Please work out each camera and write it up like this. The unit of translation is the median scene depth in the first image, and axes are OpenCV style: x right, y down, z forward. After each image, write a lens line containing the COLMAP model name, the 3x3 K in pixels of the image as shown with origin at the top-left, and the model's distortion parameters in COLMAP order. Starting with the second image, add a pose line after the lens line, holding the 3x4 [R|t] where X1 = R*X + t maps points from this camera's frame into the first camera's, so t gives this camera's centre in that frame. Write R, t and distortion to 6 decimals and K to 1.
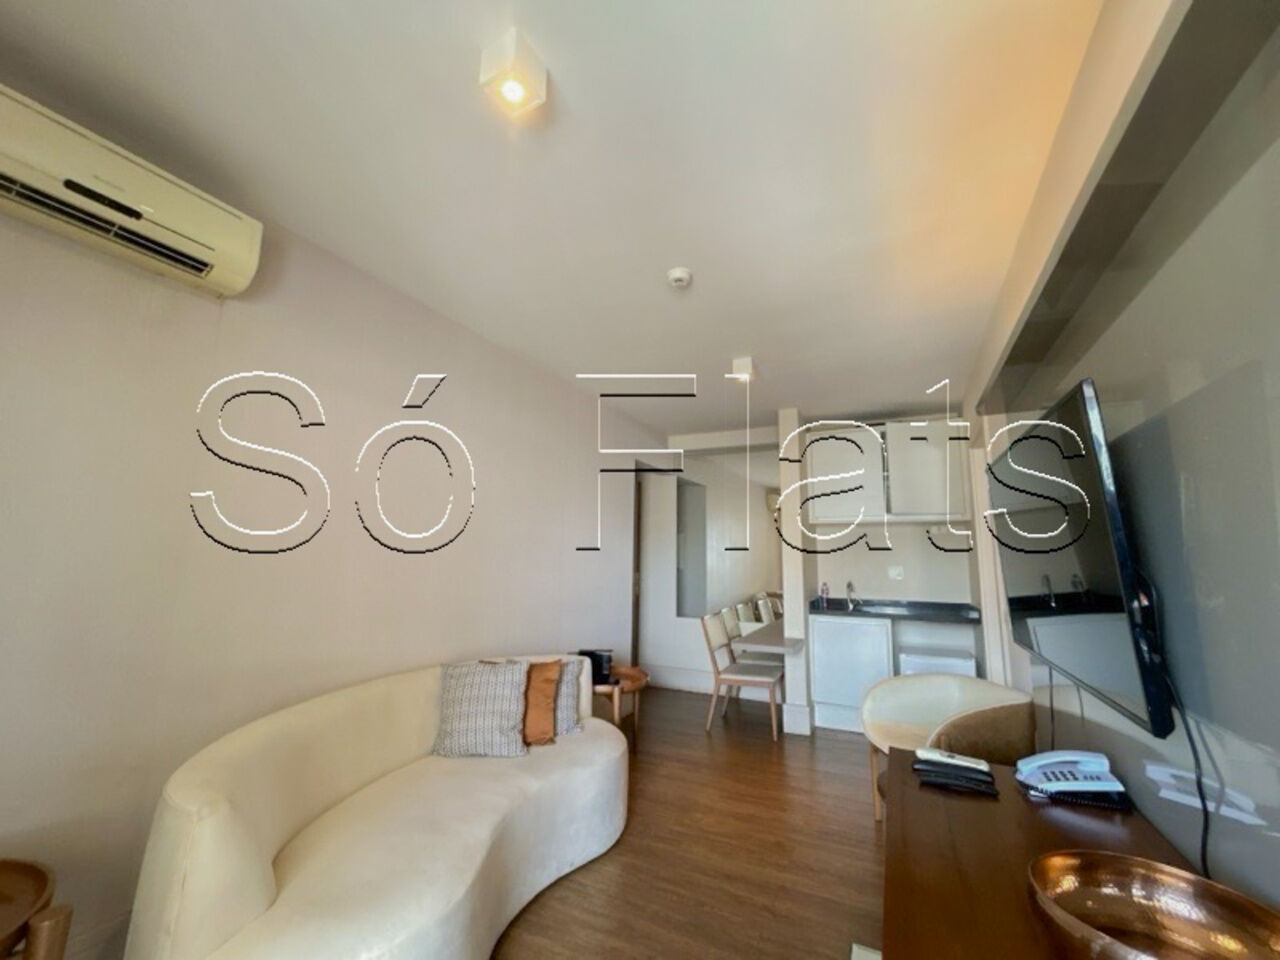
lens RADIAL K [[518.9, 0, 640.0], [0, 518.9, 480.0], [0, 0, 1]] dist [-0.000440, 0.000142]
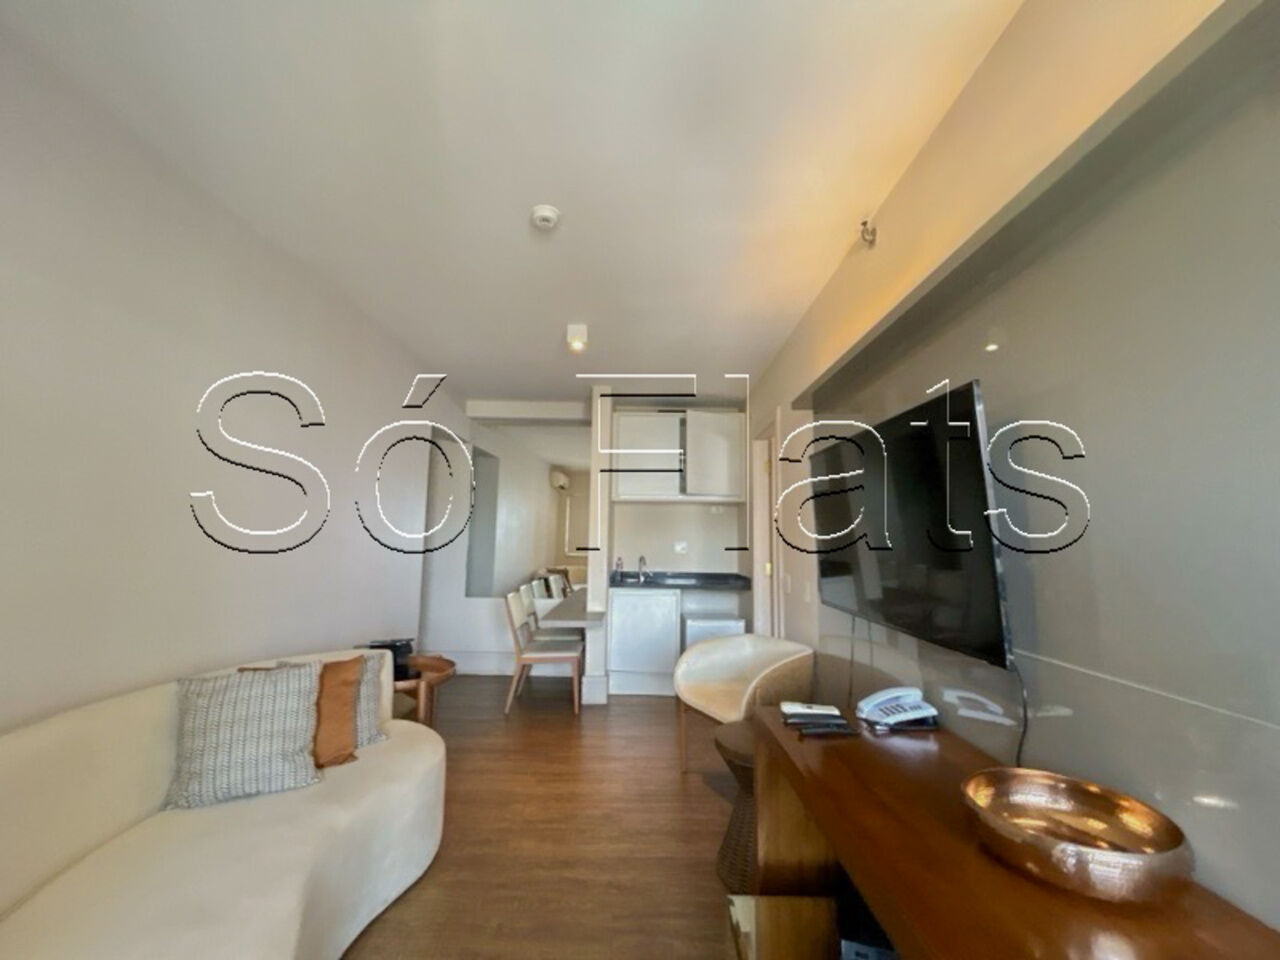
lens RADIAL K [[516.8, 0, 643.6], [0, 516.8, 478.3], [0, 0, 1]] dist [0.000579, 0.000013]
pose [[0.895528, 0.052377, 0.441912, -0.133521], [-0.069533, 0.997321, 0.022703, 0.023152], [-0.439539, -0.051058, 0.896771, 0.102483]]
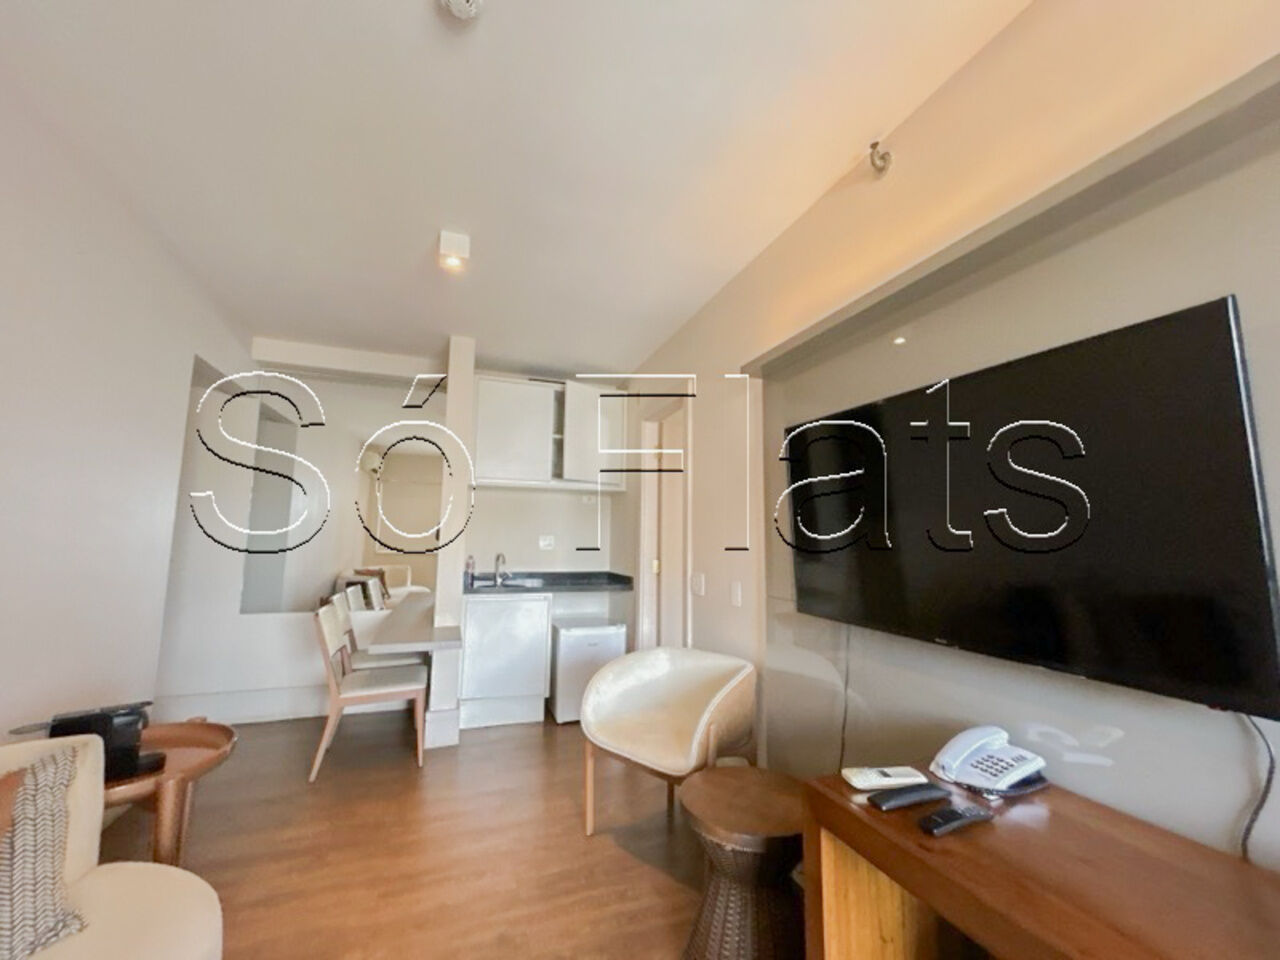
lens RADIAL K [[516.8, 0, 643.6], [0, 516.8, 478.3], [0, 0, 1]] dist [0.000579, 0.000013]
pose [[0.689626, 0.080275, 0.719702, -0.130746], [-0.115342, 0.993326, -0.000274, 0.078124], [-0.714921, -0.082823, 0.694283, 0.425406]]
